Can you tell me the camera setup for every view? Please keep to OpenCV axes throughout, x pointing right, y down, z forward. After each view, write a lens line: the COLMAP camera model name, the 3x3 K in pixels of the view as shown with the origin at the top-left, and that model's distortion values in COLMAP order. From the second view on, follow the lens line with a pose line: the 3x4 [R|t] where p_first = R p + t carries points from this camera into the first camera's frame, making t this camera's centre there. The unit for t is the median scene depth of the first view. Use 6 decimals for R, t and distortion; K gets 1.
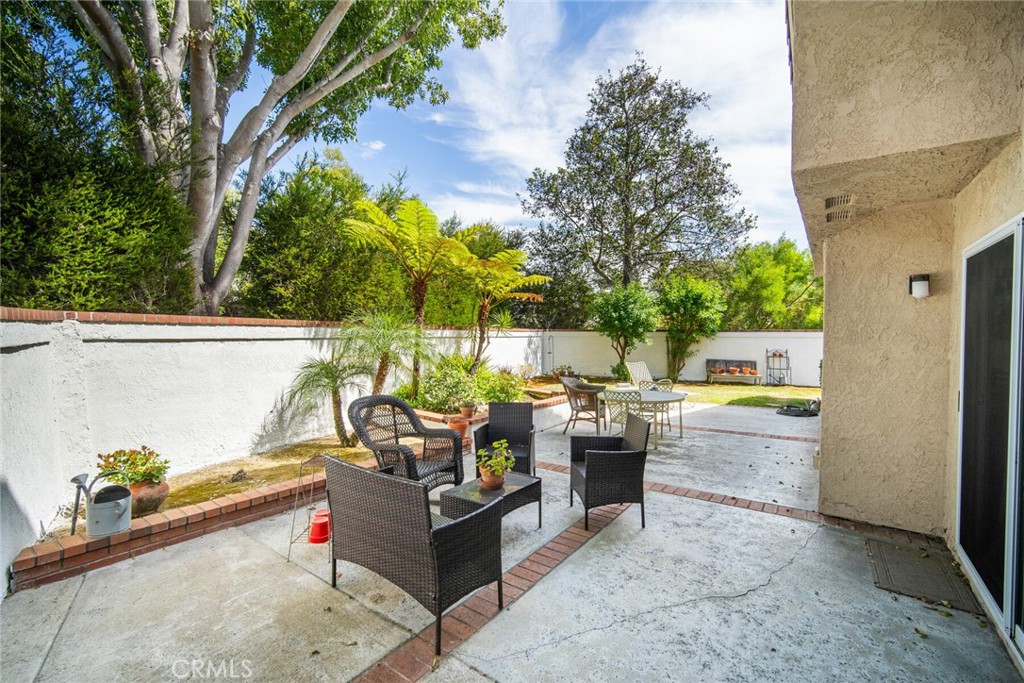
lens RADIAL K [[446.0, 0, 512.8], [0, 446.0, 347.0], [0, 0, 1]] dist [-0.007111, 0.000037]
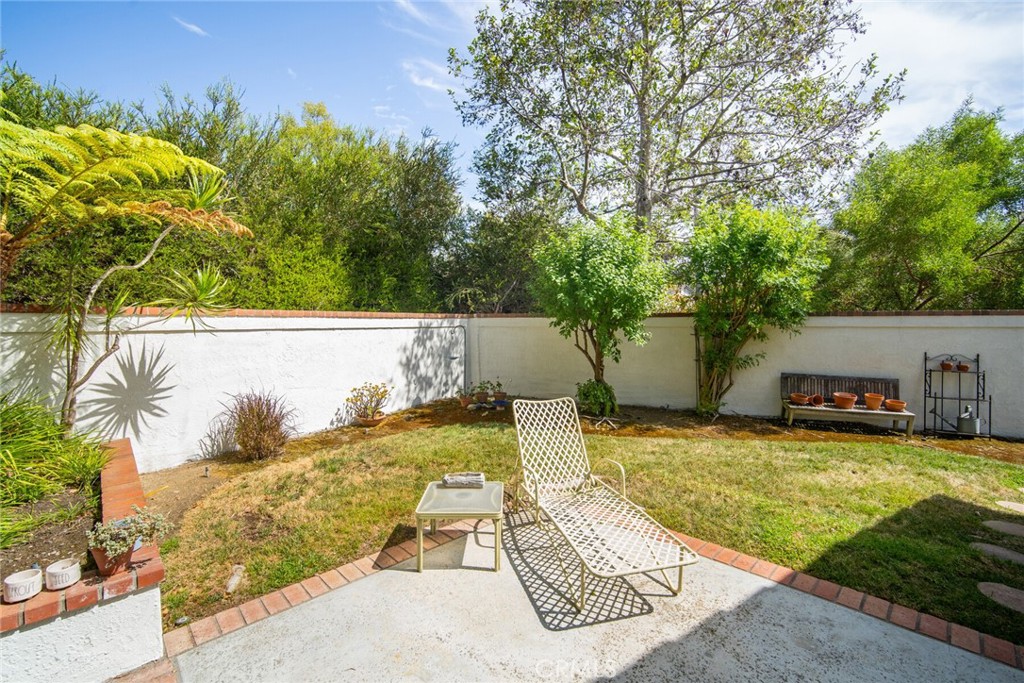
lens RADIAL K [[446.0, 0, 506.2], [0, 446.0, 342.8], [0, 0, 1]] dist [-0.007111, 0.000037]
pose [[0.983098, 0.005042, -0.183011, 0.232155], [-0.002003, 0.999857, 0.016787, -0.013225], [0.183070, -0.016136, 0.982968, 0.476473]]
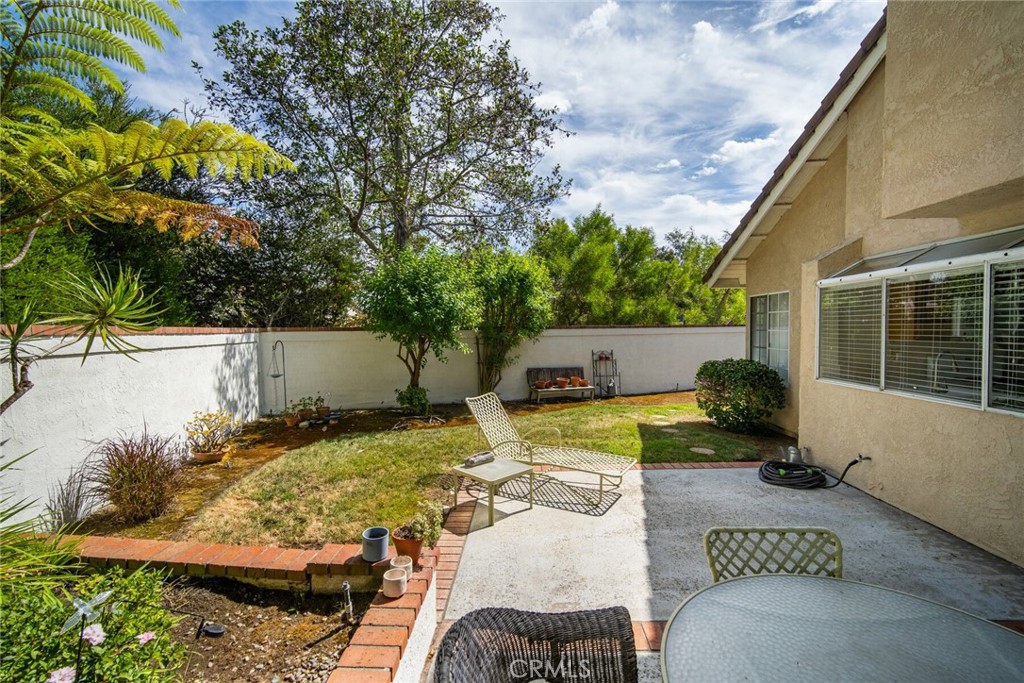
lens RADIAL K [[446.0, 0, 509.7], [0, 446.0, 340.7], [0, 0, 1]] dist [-0.007111, 0.000037]
pose [[0.835726, -0.025429, 0.548557, 0.028203], [0.030065, 0.999548, 0.000531, -0.017424], [-0.548322, 0.016049, 0.836113, 0.434347]]
